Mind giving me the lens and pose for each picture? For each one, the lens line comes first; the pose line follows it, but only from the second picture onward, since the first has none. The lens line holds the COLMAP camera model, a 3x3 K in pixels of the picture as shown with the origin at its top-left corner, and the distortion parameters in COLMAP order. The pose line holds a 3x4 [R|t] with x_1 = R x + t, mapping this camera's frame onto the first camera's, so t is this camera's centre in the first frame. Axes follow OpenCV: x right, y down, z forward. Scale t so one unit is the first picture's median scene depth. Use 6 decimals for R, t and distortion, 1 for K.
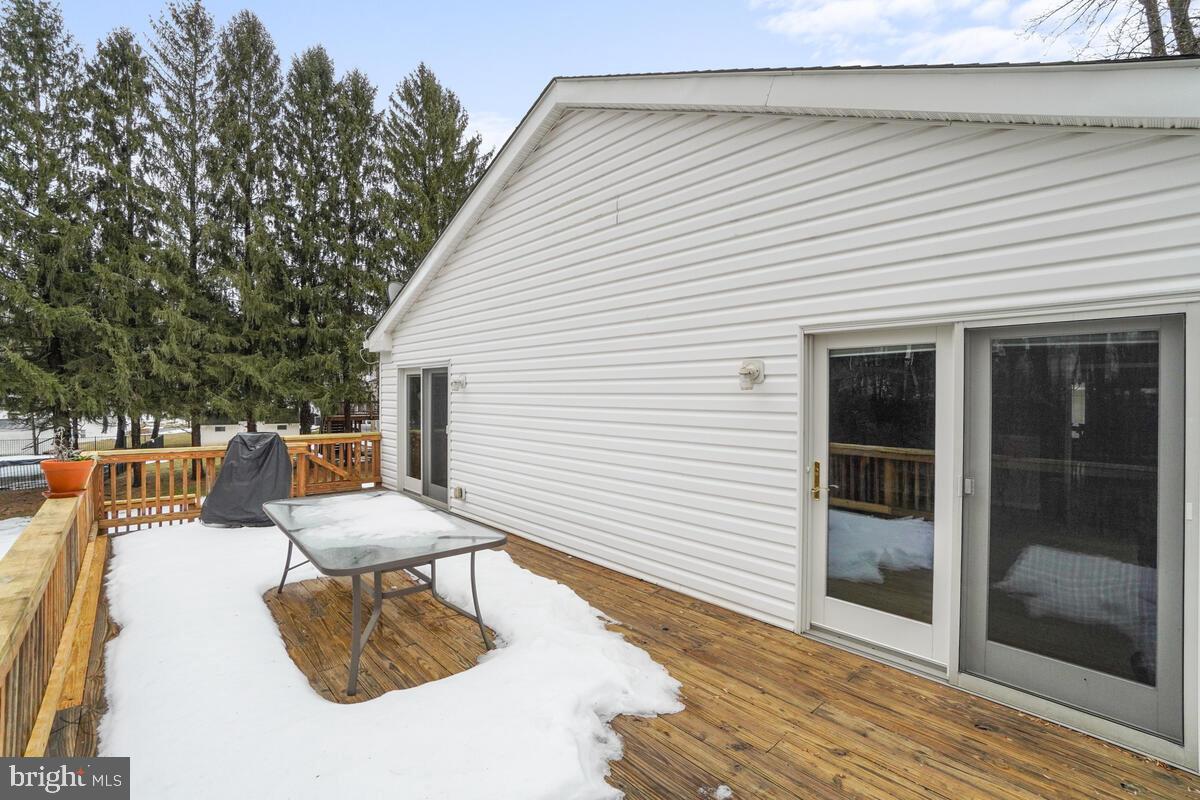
lens RADIAL K [[533.0, 0, 589.4], [0, 533.0, 395.1], [0, 0, 1]] dist [-0.059489, 0.019793]
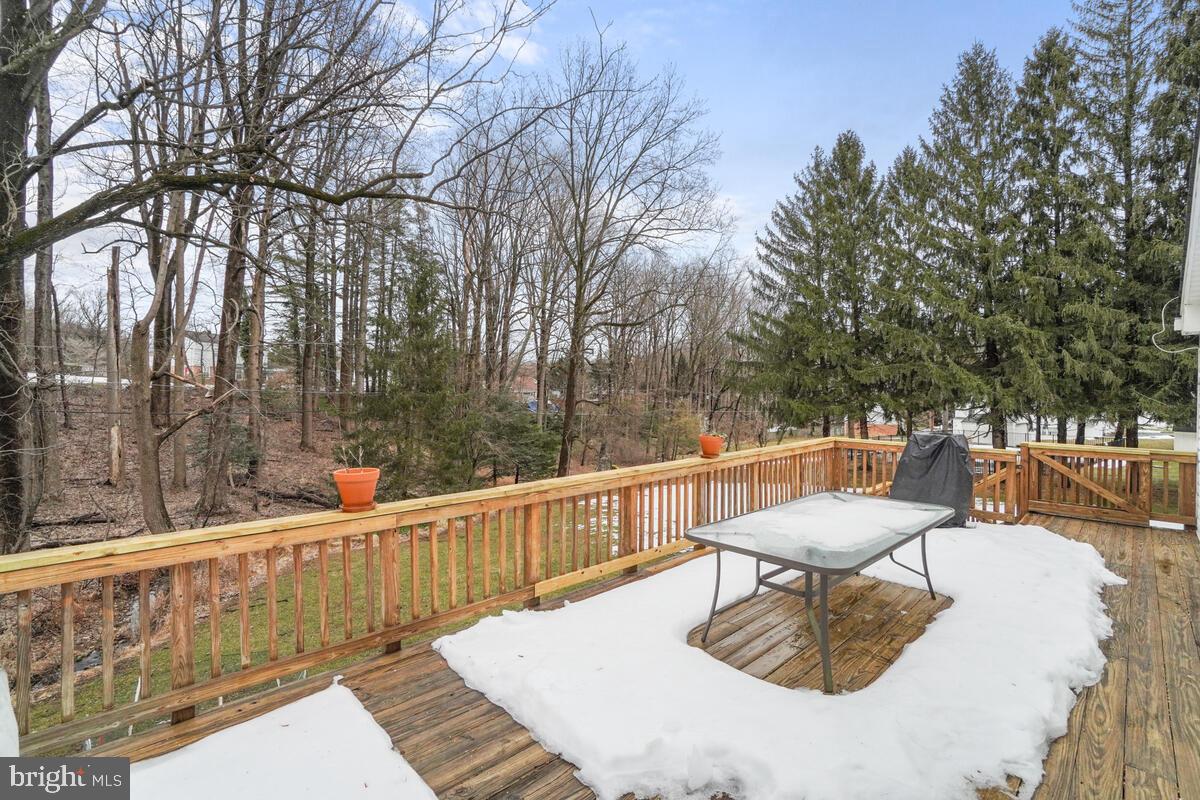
lens RADIAL K [[533.0, 0, 589.4], [0, 533.0, 395.1], [0, 0, 1]] dist [-0.059489, 0.019793]
pose [[0.036599, 0.007246, -0.999304, 0.076662], [-0.006365, 0.999955, 0.007017, -0.001026], [0.999310, 0.006104, 0.036643, 0.067939]]
